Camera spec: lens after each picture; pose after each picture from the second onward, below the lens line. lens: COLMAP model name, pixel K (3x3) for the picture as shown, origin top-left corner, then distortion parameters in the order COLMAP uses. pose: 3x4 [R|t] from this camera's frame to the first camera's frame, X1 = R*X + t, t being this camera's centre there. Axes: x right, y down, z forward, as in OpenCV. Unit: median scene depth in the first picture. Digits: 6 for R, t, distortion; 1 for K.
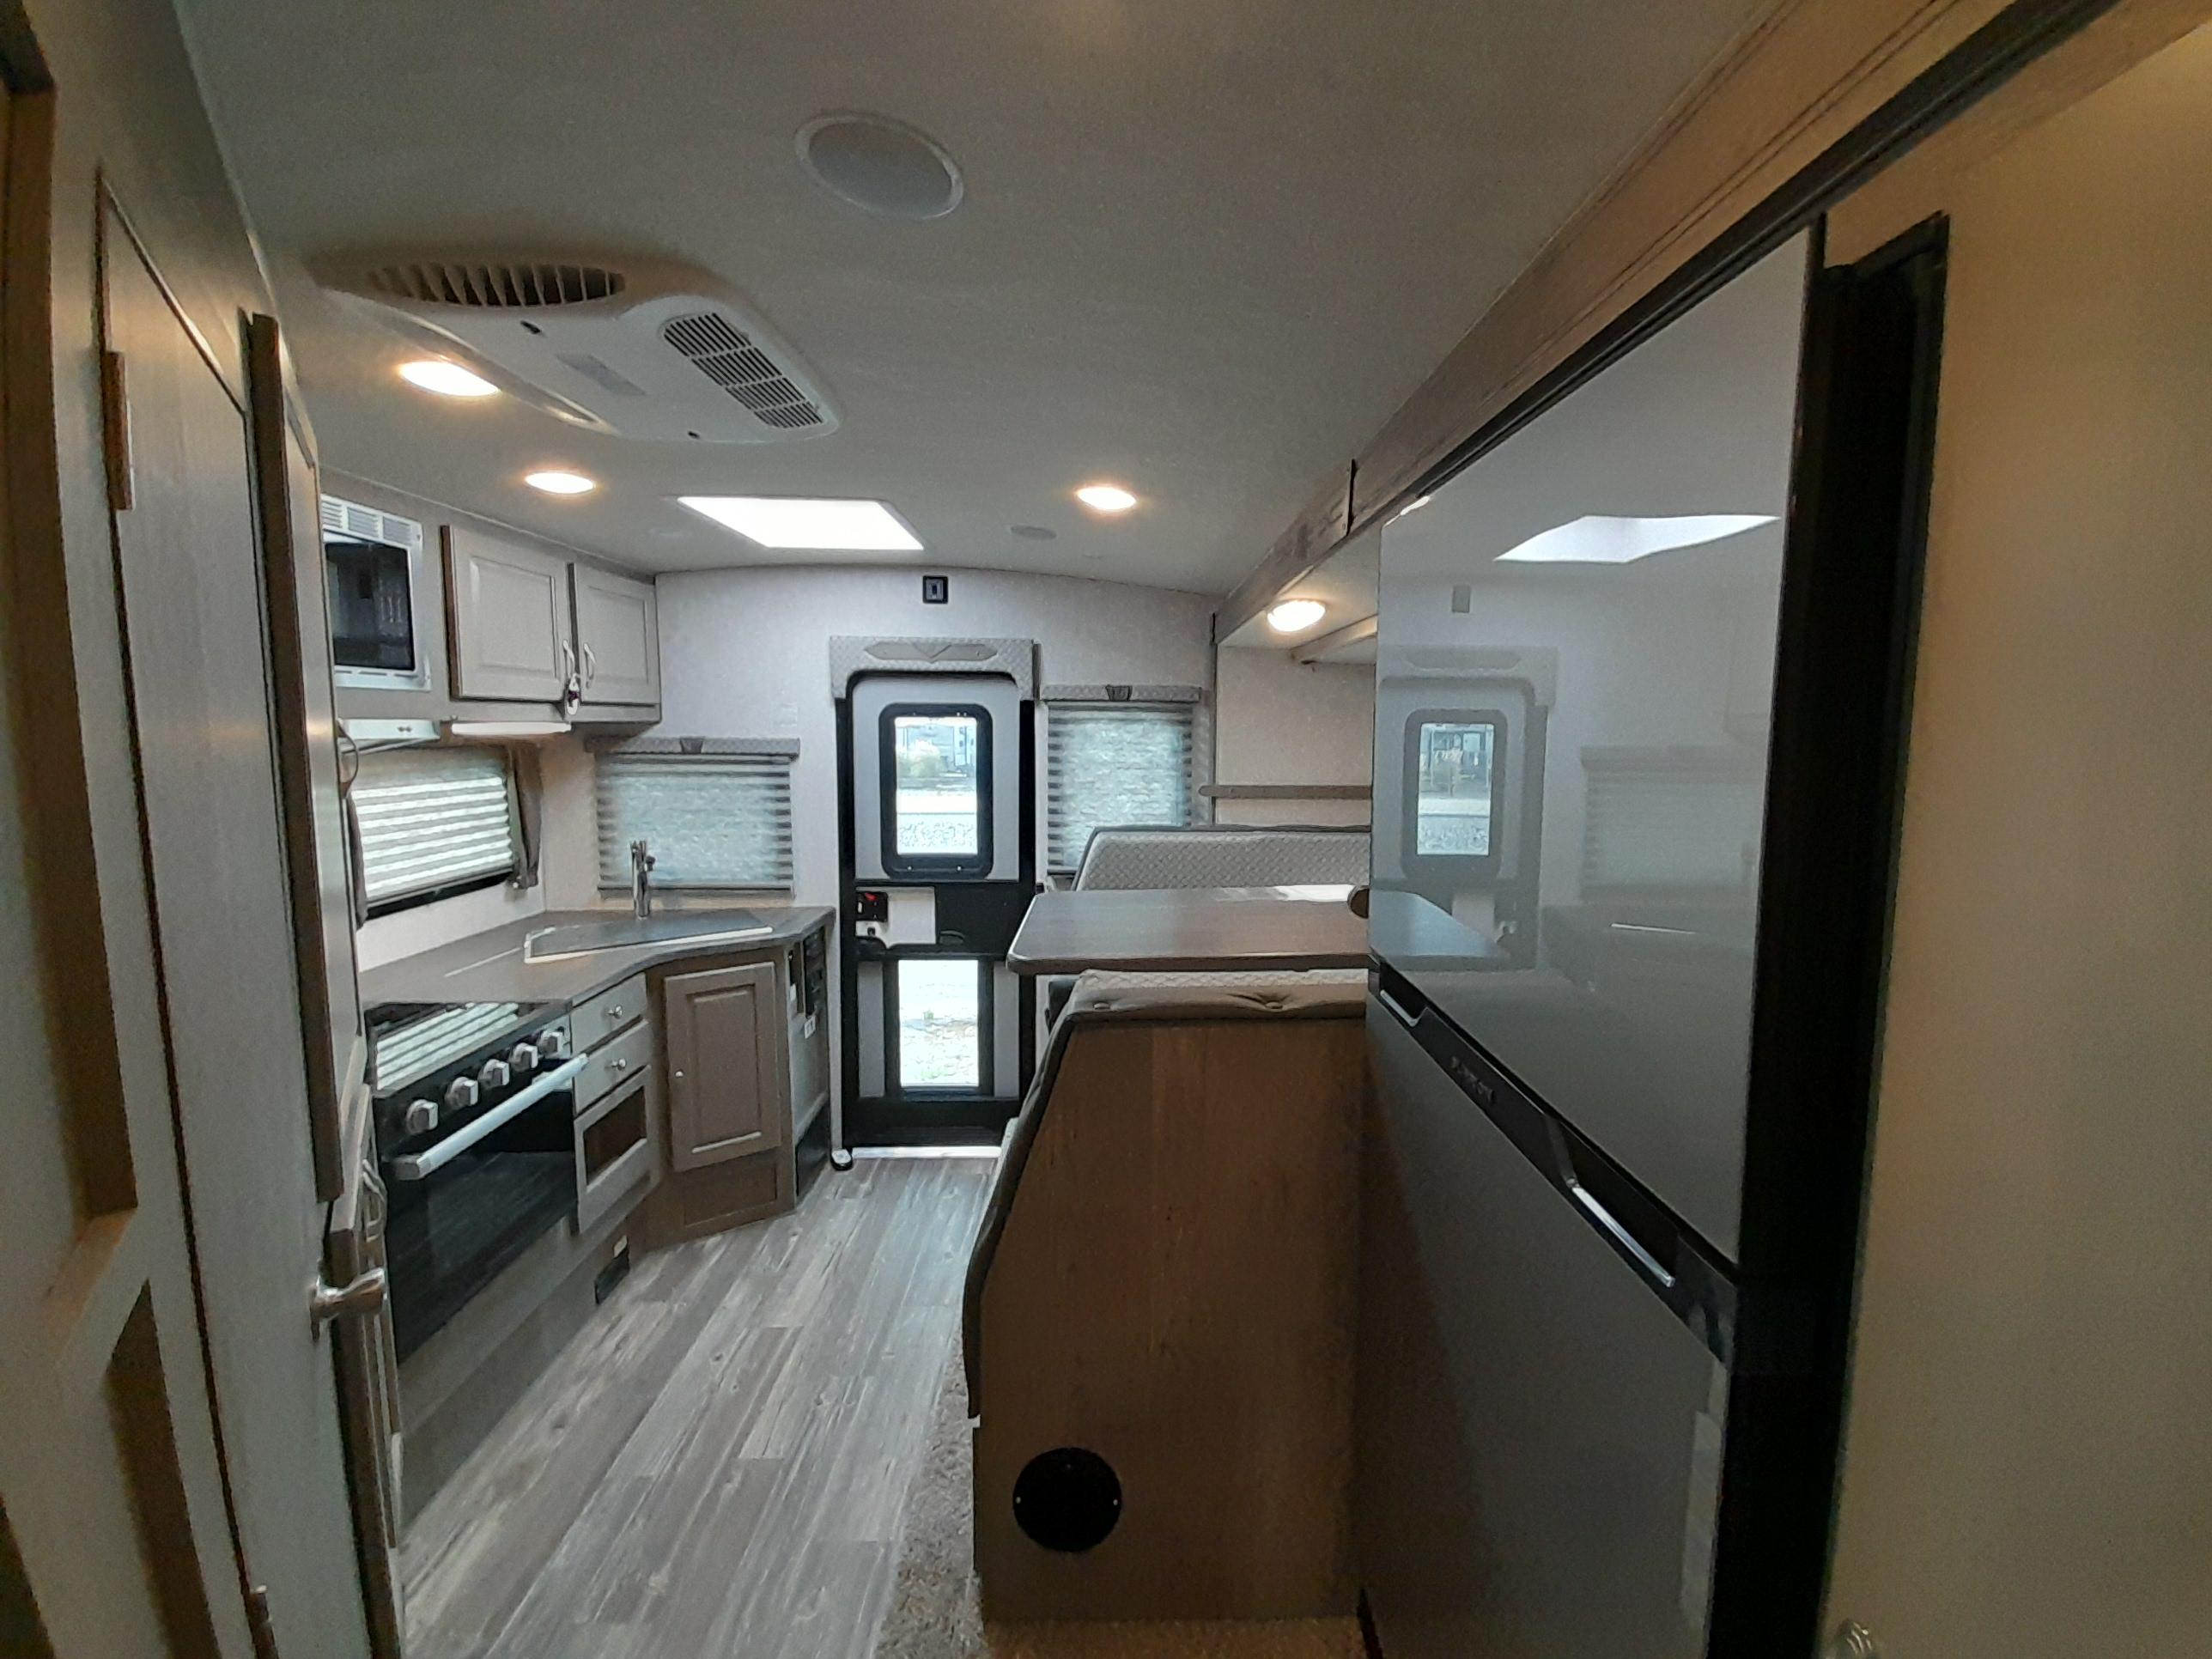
lens RADIAL K [[875.9, 0, 1122.7], [0, 875.9, 807.8], [0, 0, 1]] dist [0.031752, -0.018123]
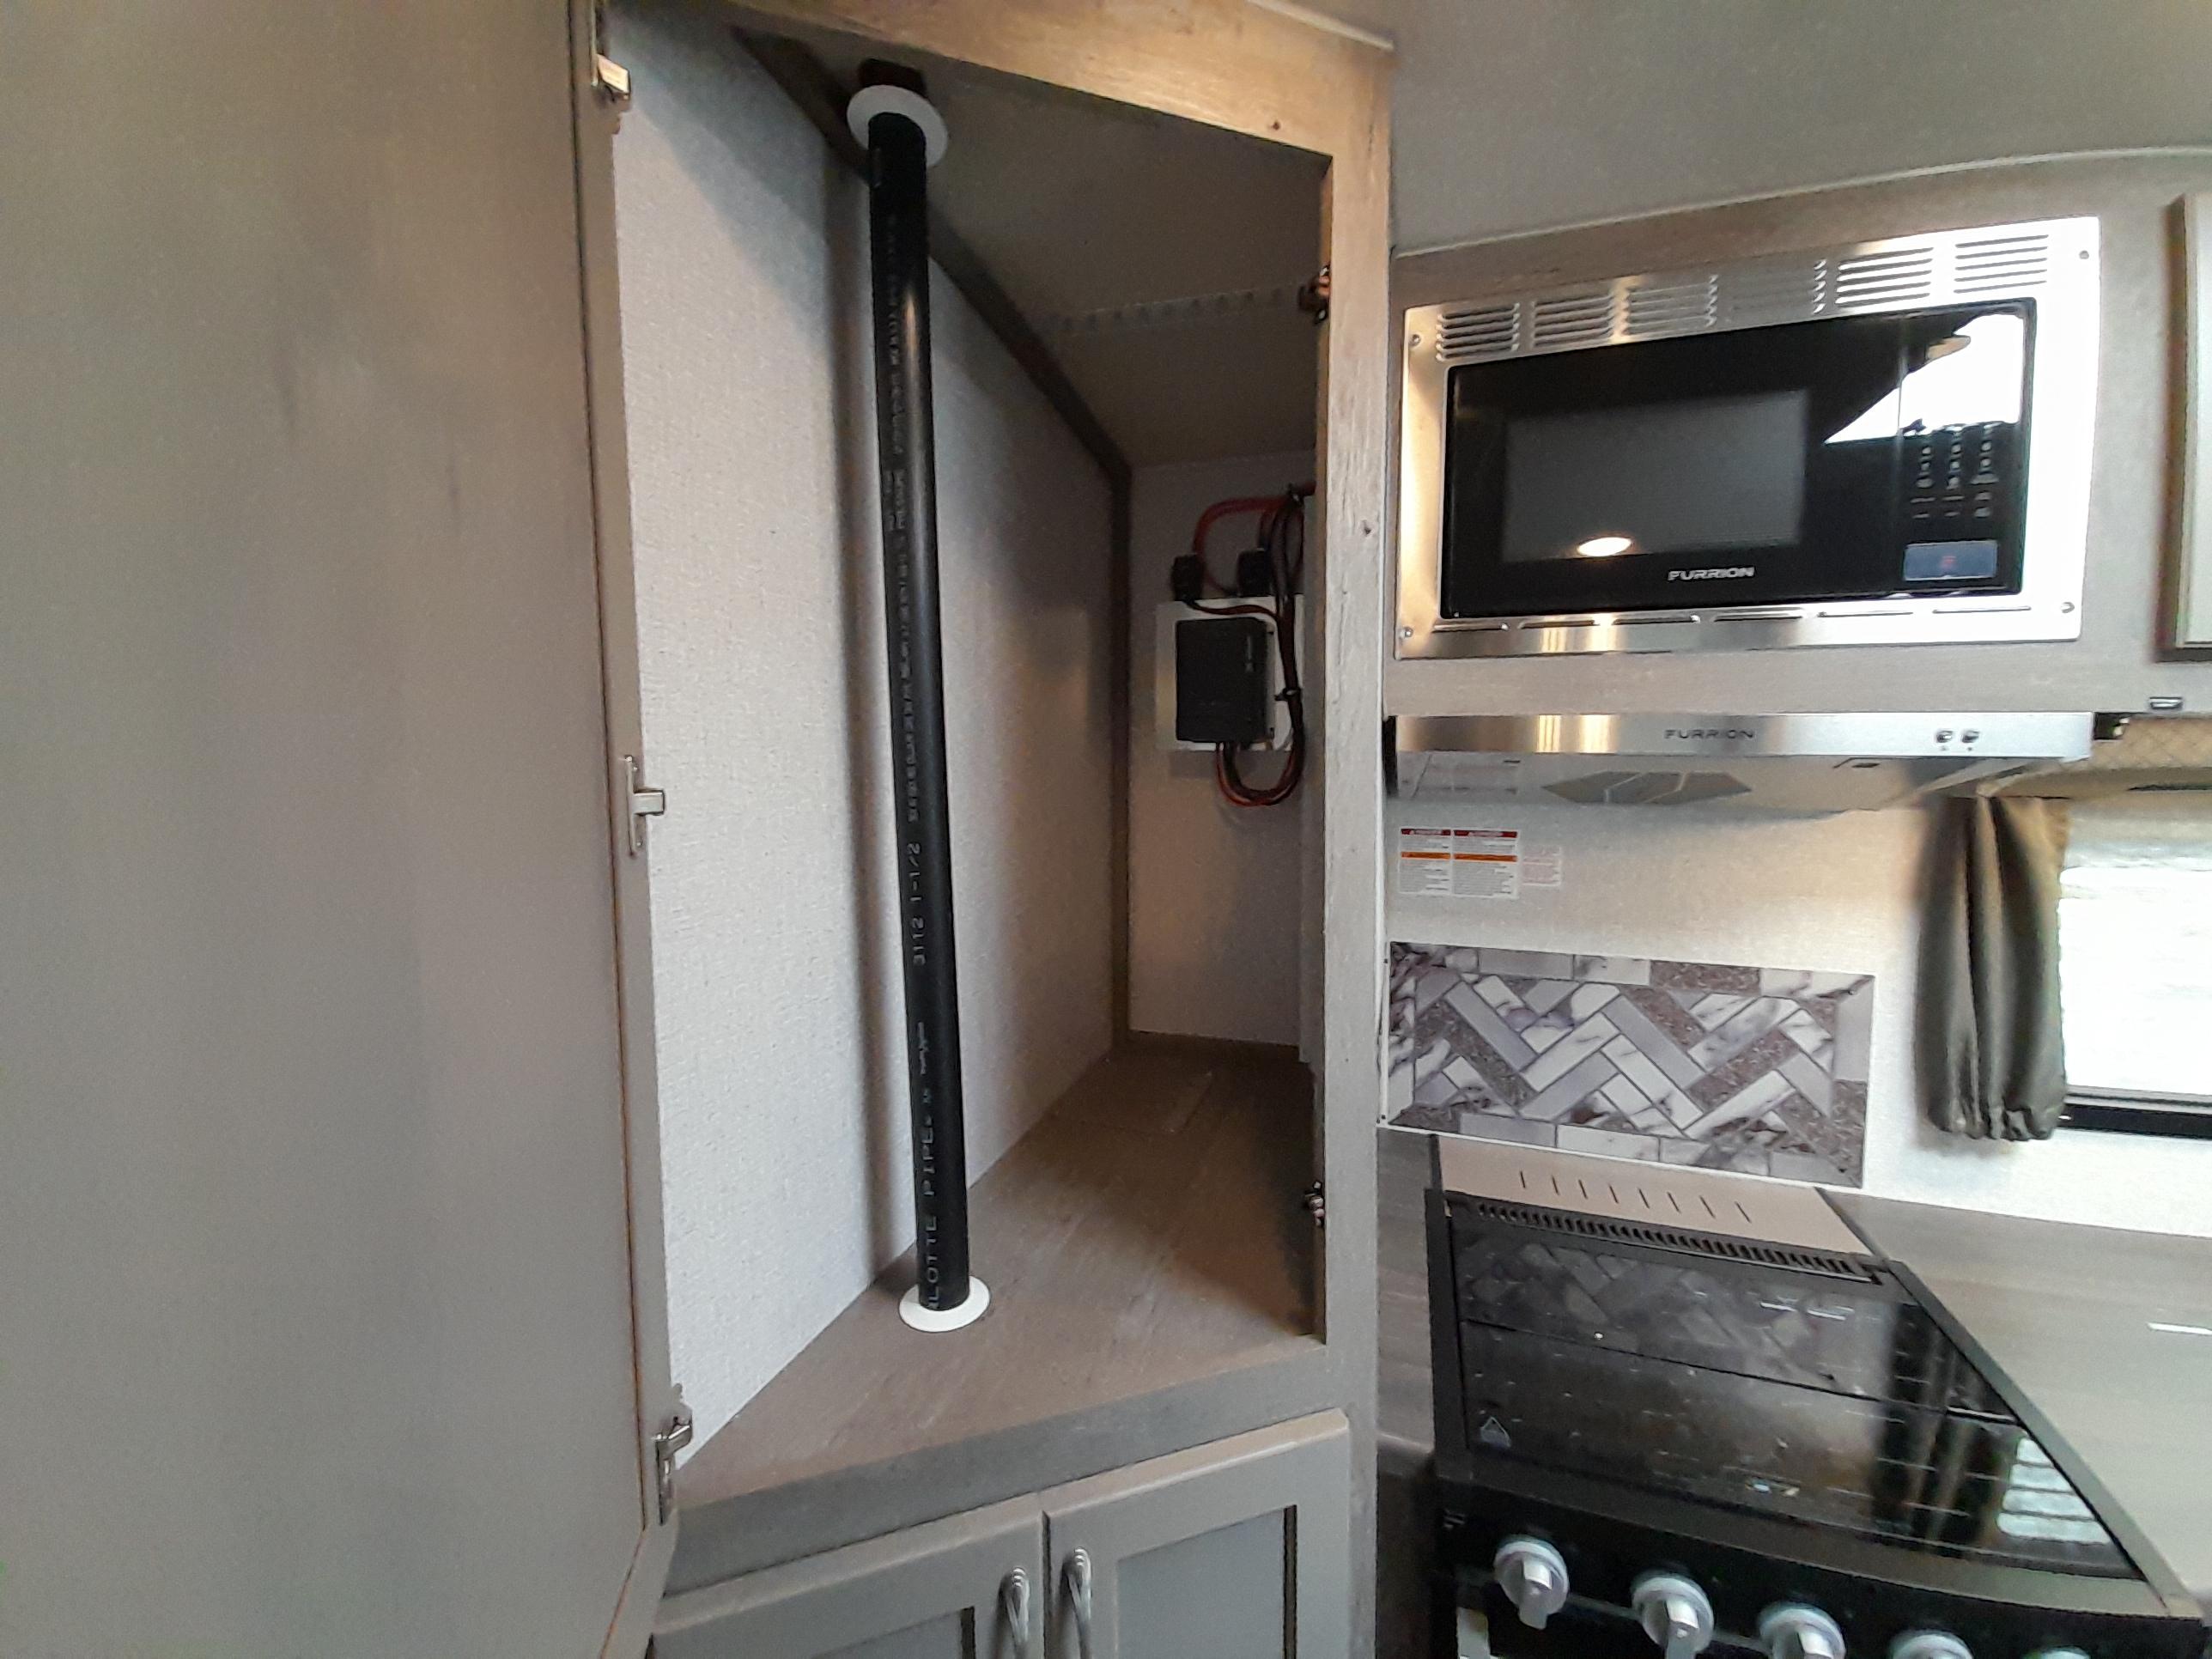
lens RADIAL K [[870.2, 0, 1120.8], [0, 870.2, 805.9], [0, 0, 1]] dist [0.027066, -0.016816]
pose [[-0.338091, 0.060186, -0.939187, -0.188784], [-0.099102, 0.990128, 0.099125, -0.039013], [0.935881, 0.126589, -0.328789, 0.534916]]
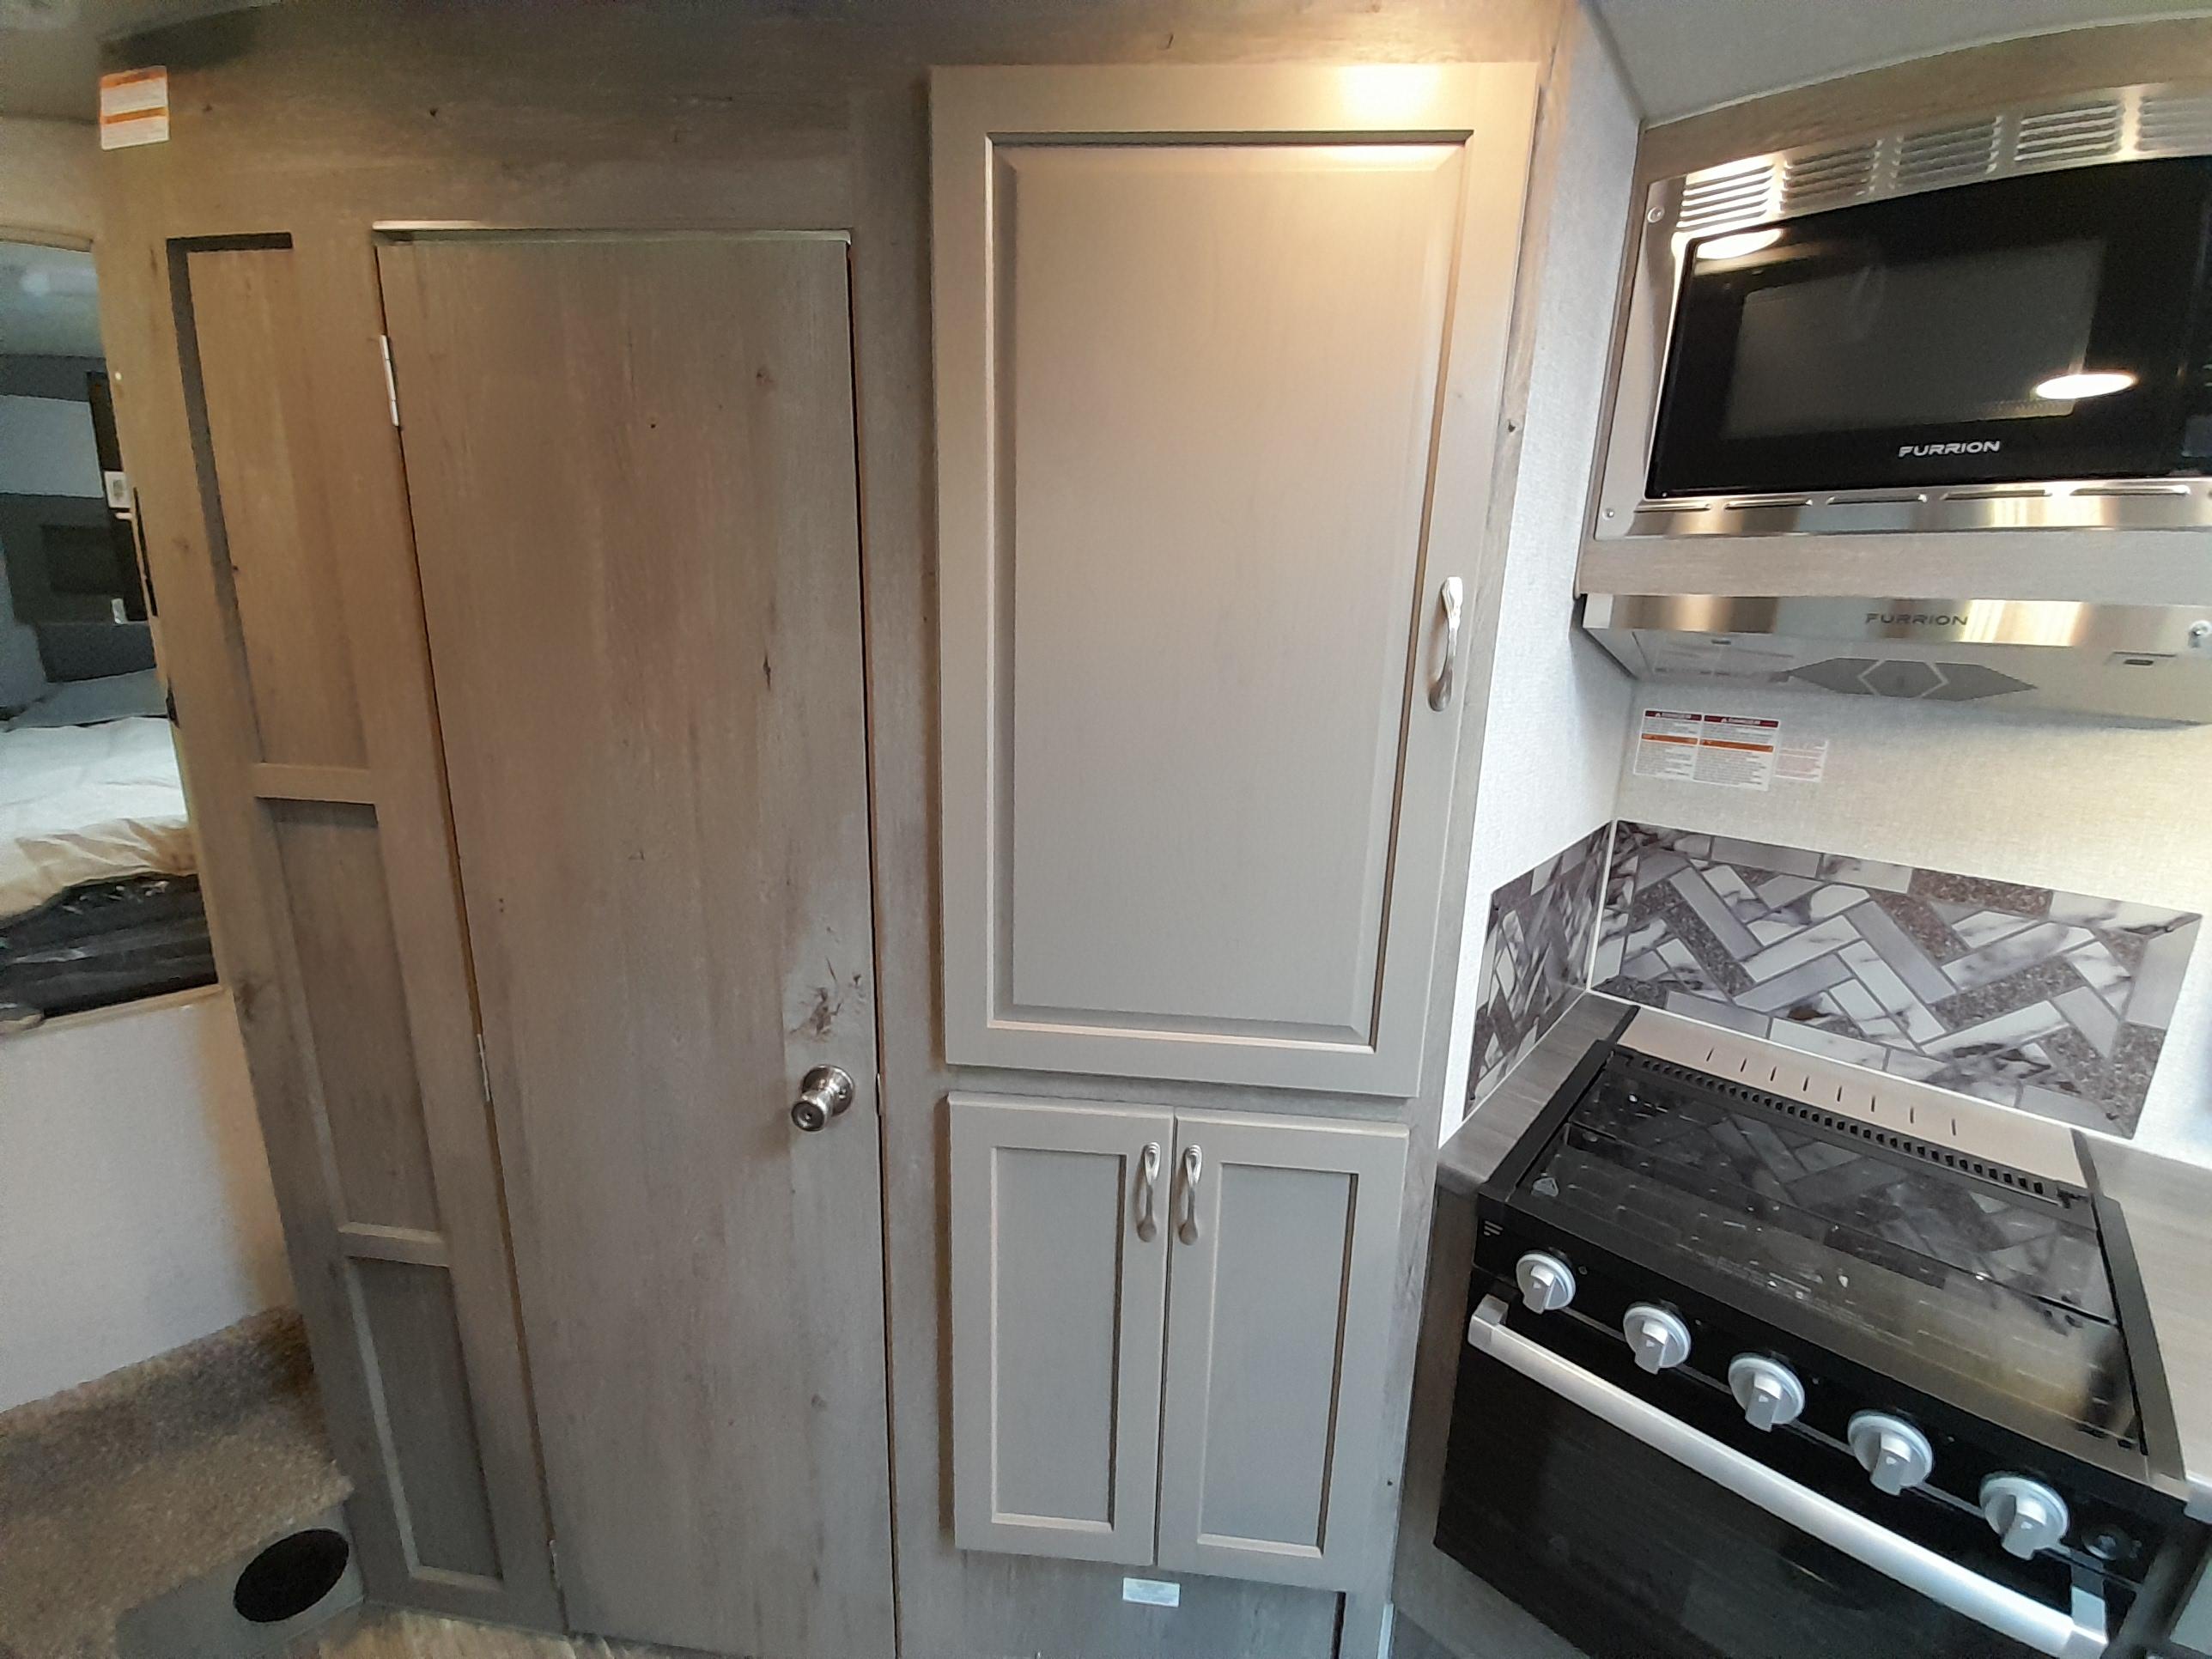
lens RADIAL K [[866.0, 0, 1117.9], [0, 866.0, 807.7], [0, 0, 1]] dist [0.028704, -0.016805]
pose [[-0.676138, 0.132305, -0.724798, -0.133665], [-0.115266, 0.952636, 0.281422, -0.045589], [0.727702, 0.273825, -0.628864, 0.634574]]
